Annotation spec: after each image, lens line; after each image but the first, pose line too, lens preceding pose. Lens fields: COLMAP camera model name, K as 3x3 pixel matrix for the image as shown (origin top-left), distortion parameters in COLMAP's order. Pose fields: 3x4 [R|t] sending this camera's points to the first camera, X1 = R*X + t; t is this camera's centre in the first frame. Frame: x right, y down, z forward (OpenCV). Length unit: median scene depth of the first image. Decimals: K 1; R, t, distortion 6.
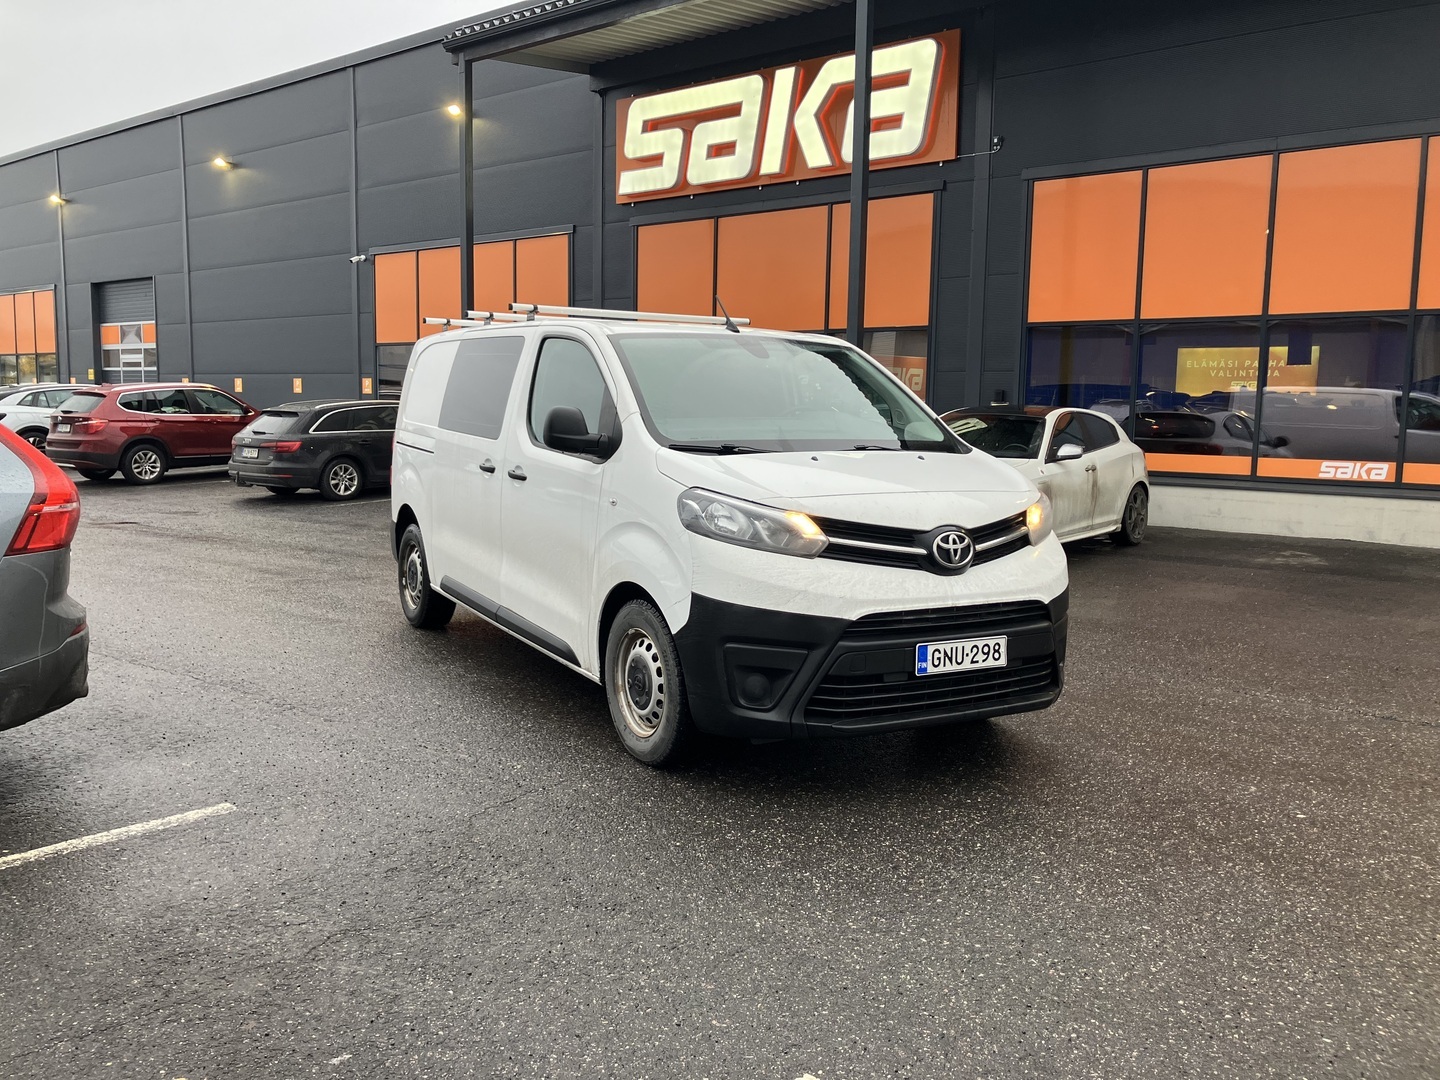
lens RADIAL K [[1185.2, 0, 710.3], [0, 1185.2, 532.4], [0, 0, 1]] dist [0.024854, -0.028510]
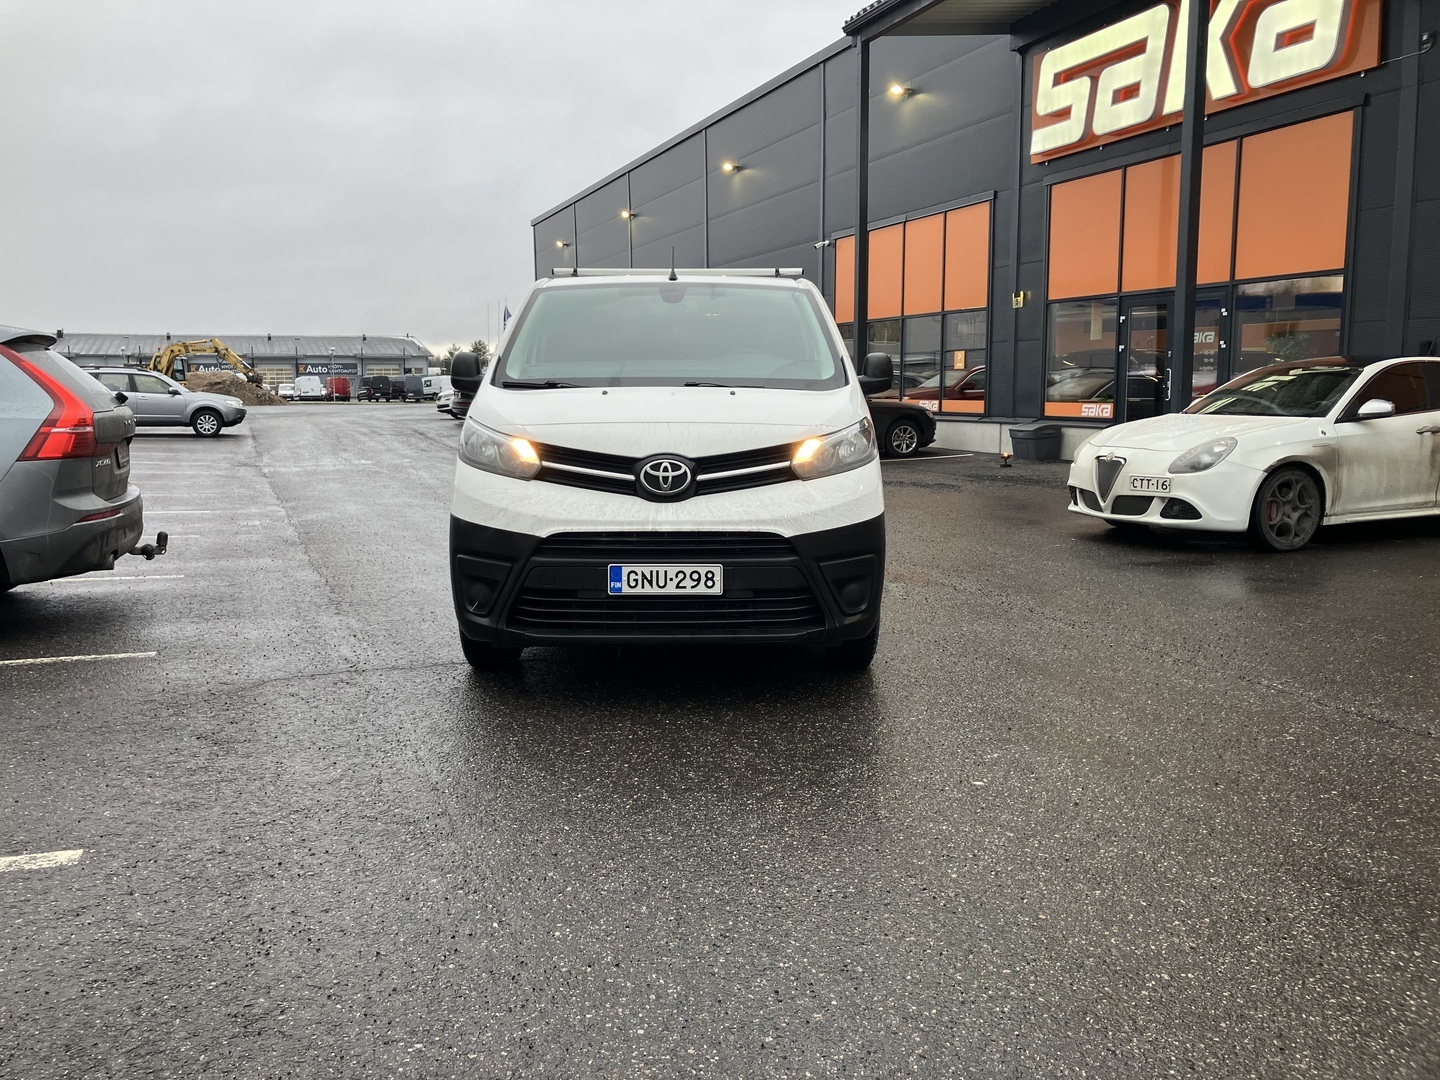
lens RADIAL K [[1185.2, 0, 708.5], [0, 1185.2, 537.0], [0, 0, 1]] dist [0.024854, -0.028510]
pose [[0.872209, 0.042697, -0.487266, 0.682353], [-0.034663, 0.999074, 0.025496, 0.036103], [0.487904, -0.005348, 0.872881, 0.114207]]
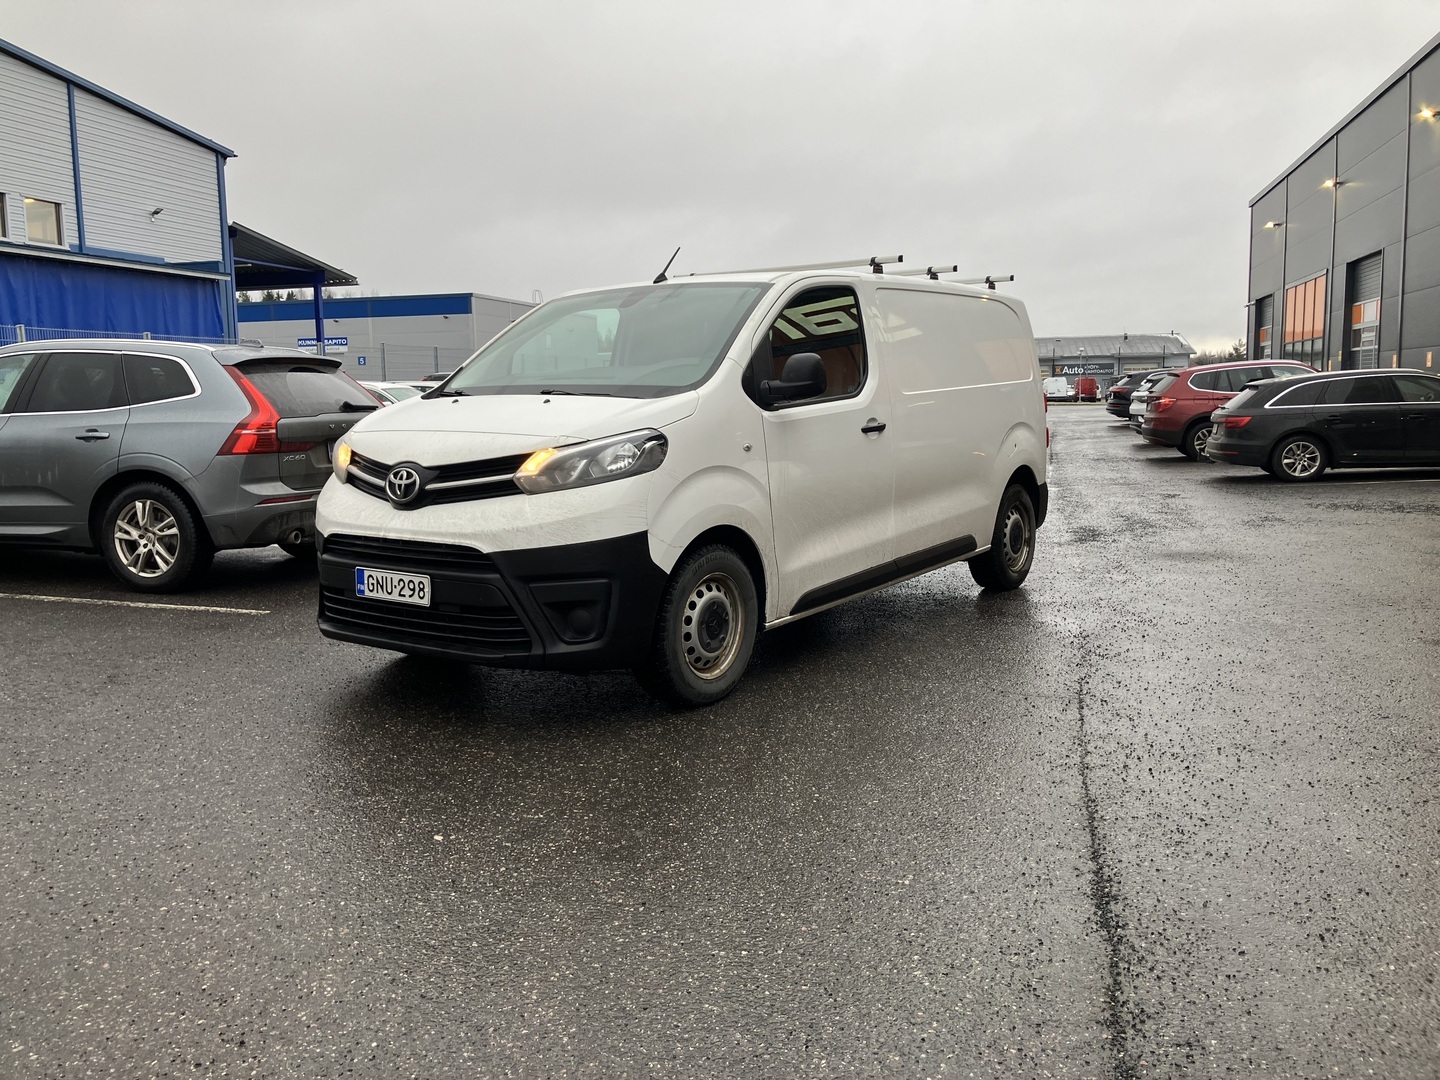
lens RADIAL K [[1185.2, 0, 708.2], [0, 1185.2, 545.7], [0, 0, 1]] dist [0.024854, -0.028510]
pose [[0.409894, 0.094214, -0.907255, 1.162772], [-0.076460, 0.994700, 0.068750, -0.022420], [0.908923, 0.041188, 0.414925, 0.752613]]
